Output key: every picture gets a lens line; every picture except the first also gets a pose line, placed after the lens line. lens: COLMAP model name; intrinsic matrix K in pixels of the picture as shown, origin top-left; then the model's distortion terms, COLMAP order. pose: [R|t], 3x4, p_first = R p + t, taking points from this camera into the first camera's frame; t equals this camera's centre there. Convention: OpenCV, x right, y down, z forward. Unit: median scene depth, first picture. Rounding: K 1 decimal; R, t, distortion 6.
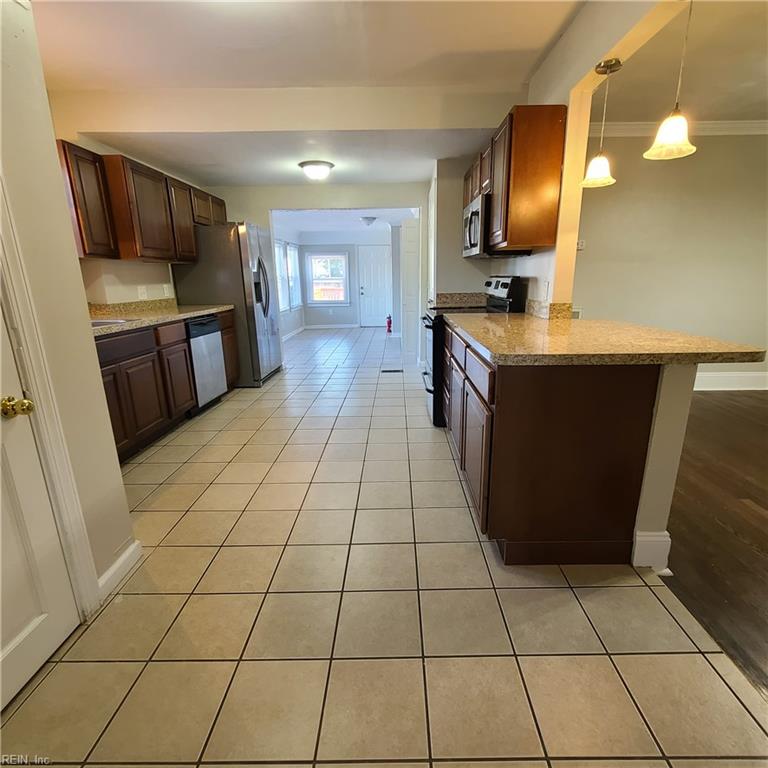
lens RADIAL K [[421.9, 0, 394.8], [0, 421.9, 390.2], [0, 0, 1]] dist [-0.003801, -0.000635]
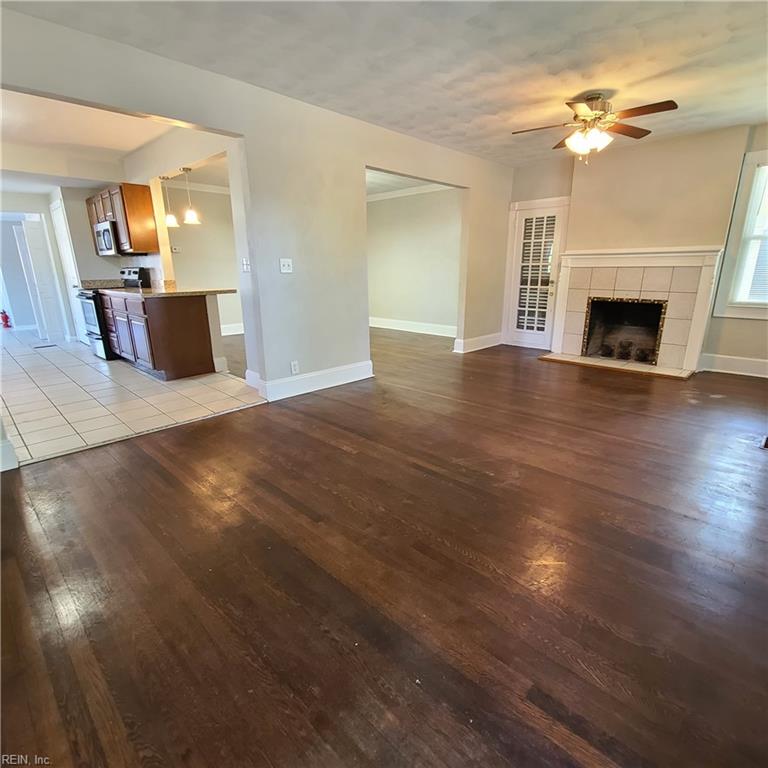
lens RADIAL K [[421.9, 0, 394.8], [0, 421.9, 390.2], [0, 0, 1]] dist [-0.003801, -0.000635]
pose [[0.689480, -0.196545, 0.697128, -0.270812], [0.192094, 0.977632, 0.085643, 0.249650], [-0.698368, 0.074865, 0.711813, -0.838028]]
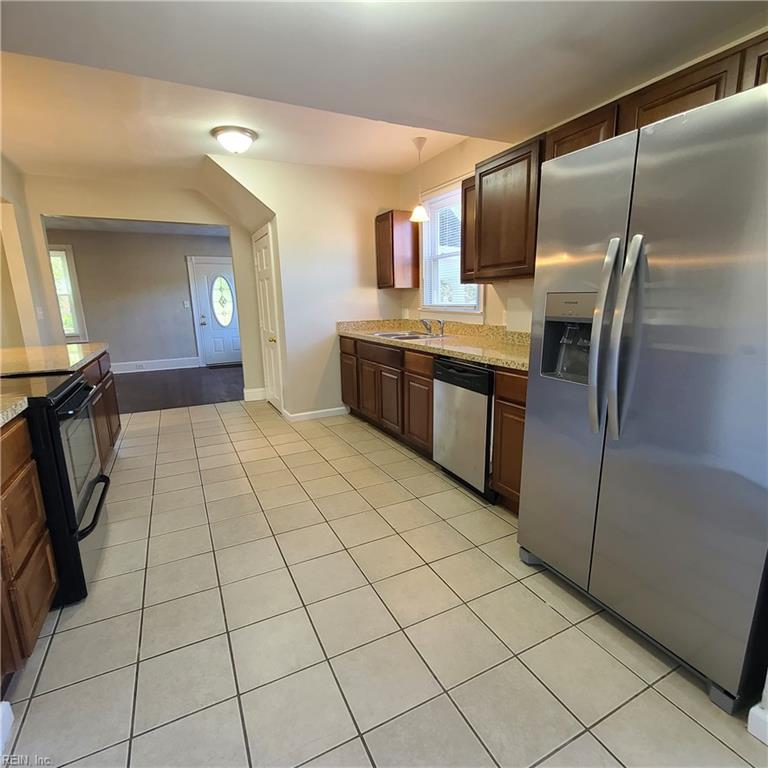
lens RADIAL K [[417.5, 0, 384.2], [0, 417.5, 393.2], [0, 0, 1]] dist [-0.001403, -0.000206]
pose [[-0.891435, 0.127197, -0.434931, -0.035535], [-0.090968, 0.890027, 0.446740, -0.406701], [0.443925, 0.437804, -0.781830, 1.446421]]
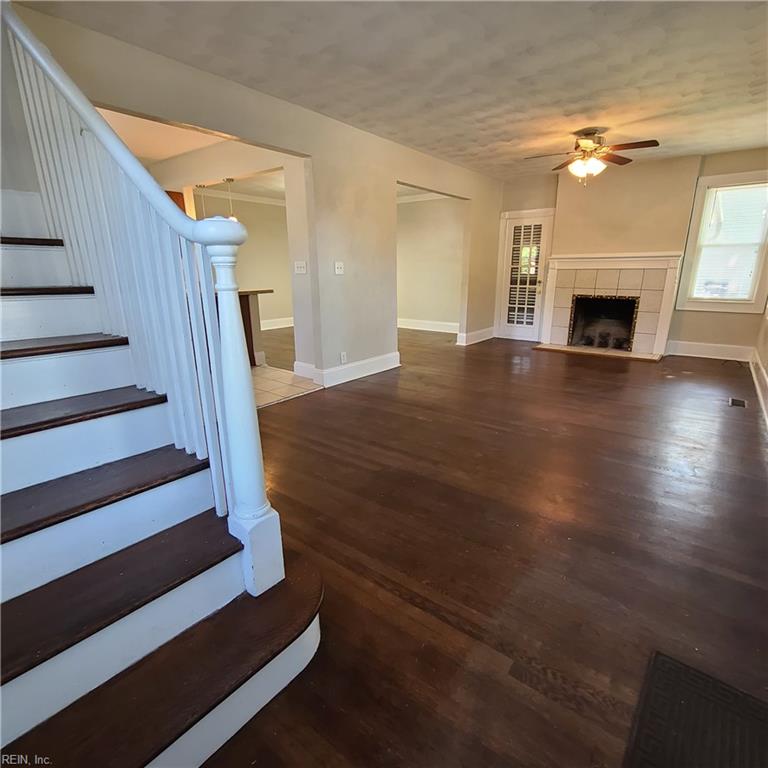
lens RADIAL K [[421.9, 0, 394.8], [0, 421.9, 390.2], [0, 0, 1]] dist [-0.003801, -0.000635]
pose [[0.604168, -0.215218, 0.767243, -0.560671], [0.211957, 0.971554, 0.105623, 0.229993], [-0.768150, 0.098809, 0.632600, -0.775865]]
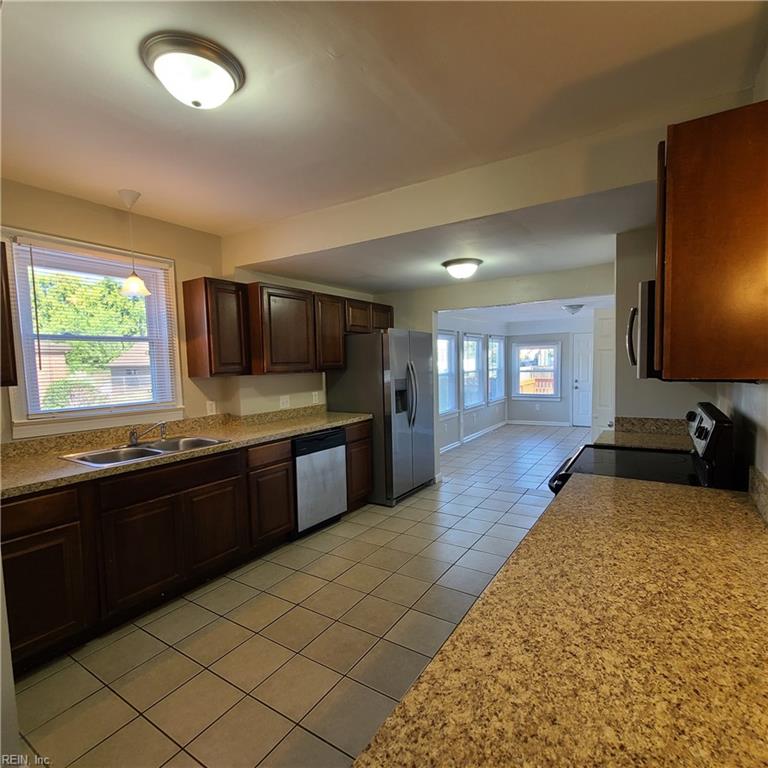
lens RADIAL K [[421.9, 0, 394.8], [0, 421.9, 390.2], [0, 0, 1]] dist [-0.003801, -0.000635]
pose [[0.847374, 0.028624, -0.530225, 0.172441], [-0.125476, 0.981061, -0.147567, -0.140949], [0.515959, 0.191575, 0.834916, 0.271764]]
